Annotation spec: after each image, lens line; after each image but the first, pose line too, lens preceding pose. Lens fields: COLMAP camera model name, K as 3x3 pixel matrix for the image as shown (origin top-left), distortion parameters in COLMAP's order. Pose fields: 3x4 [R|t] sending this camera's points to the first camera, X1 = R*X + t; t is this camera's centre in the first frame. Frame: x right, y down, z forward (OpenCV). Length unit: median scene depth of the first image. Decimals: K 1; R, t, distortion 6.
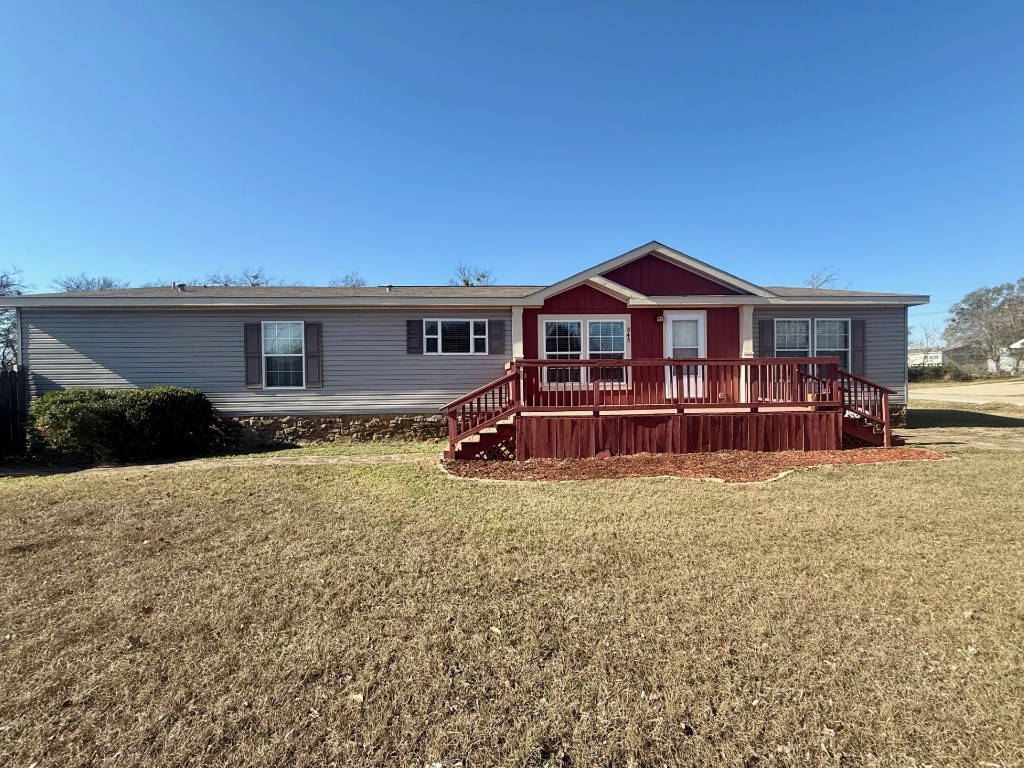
lens RADIAL K [[410.7, 0, 512.0], [0, 410.7, 384.0], [0, 0, 1]] dist [-0.000137, 0.000186]
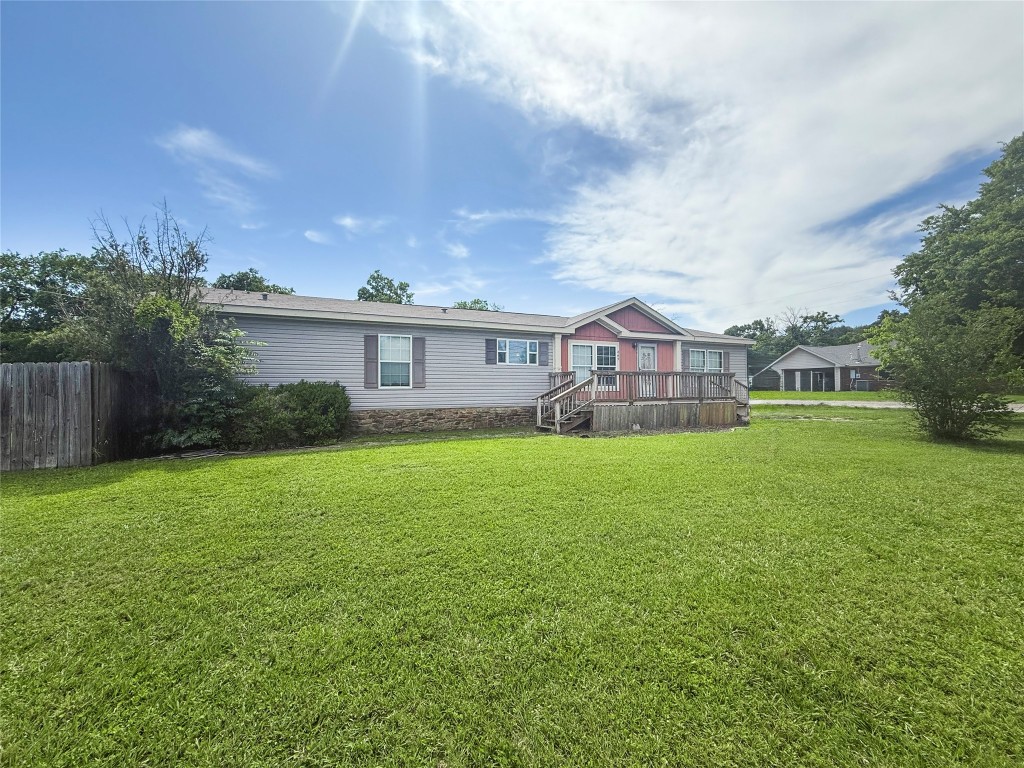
lens RADIAL K [[410.7, 0, 512.0], [0, 410.7, 384.0], [0, 0, 1]] dist [-0.000137, 0.000186]
pose [[0.929701, 0.011516, 0.368135, -0.671589], [-0.002483, 0.999684, -0.025001, 0.028473], [-0.368306, 0.022329, 0.929436, -0.286663]]
